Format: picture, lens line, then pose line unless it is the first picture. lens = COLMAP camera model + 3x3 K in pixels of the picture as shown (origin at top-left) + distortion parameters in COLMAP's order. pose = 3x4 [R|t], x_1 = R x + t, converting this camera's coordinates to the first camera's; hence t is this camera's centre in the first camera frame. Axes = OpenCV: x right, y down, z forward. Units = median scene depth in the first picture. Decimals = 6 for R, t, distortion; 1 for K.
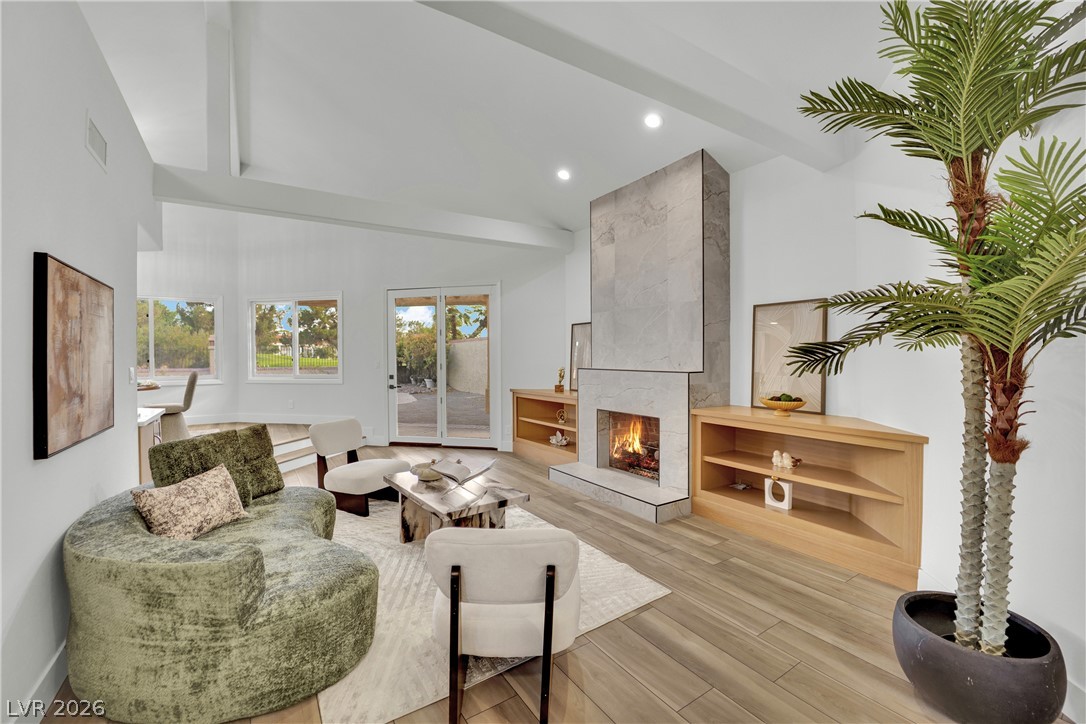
lens RADIAL K [[449.4, 0, 543.0], [0, 449.4, 362.0], [0, 0, 1]] dist [-0.019470, 0.000031]
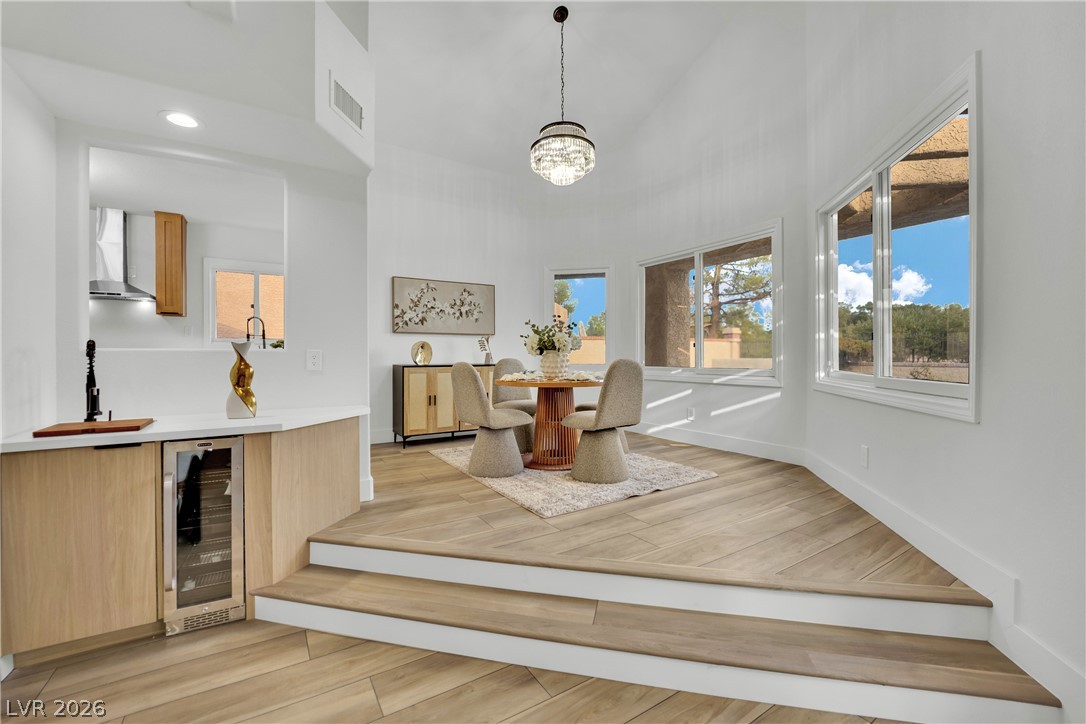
lens RADIAL K [[449.4, 0, 543.0], [0, 449.4, 362.0], [0, 0, 1]] dist [-0.019470, 0.000031]
pose [[-0.015436, 0.020698, -0.999667, -0.297652], [-0.010918, 0.999723, 0.020868, 0.017808], [0.999821, 0.011236, -0.015206, 1.141129]]
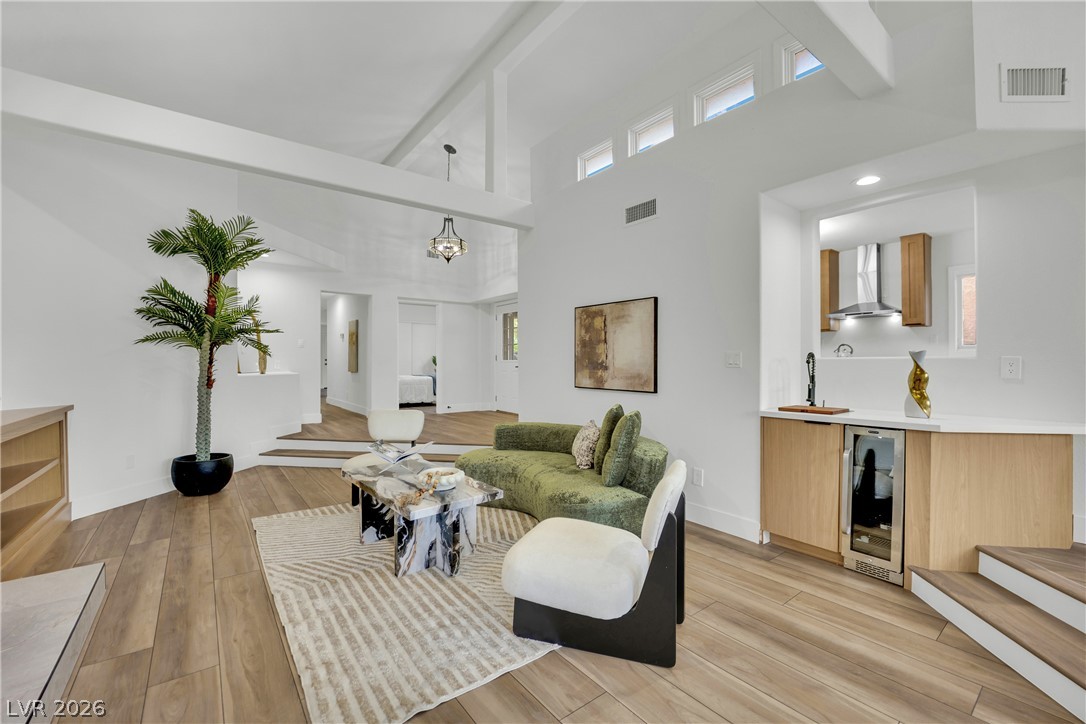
lens RADIAL K [[449.4, 0, 543.0], [0, 449.4, 362.0], [0, 0, 1]] dist [-0.019470, 0.000031]
pose [[-0.996914, 0.006942, -0.078199, -0.270340], [0.006100, 0.999921, 0.010999, 0.014824], [0.078269, 0.010488, -0.996877, 1.320772]]
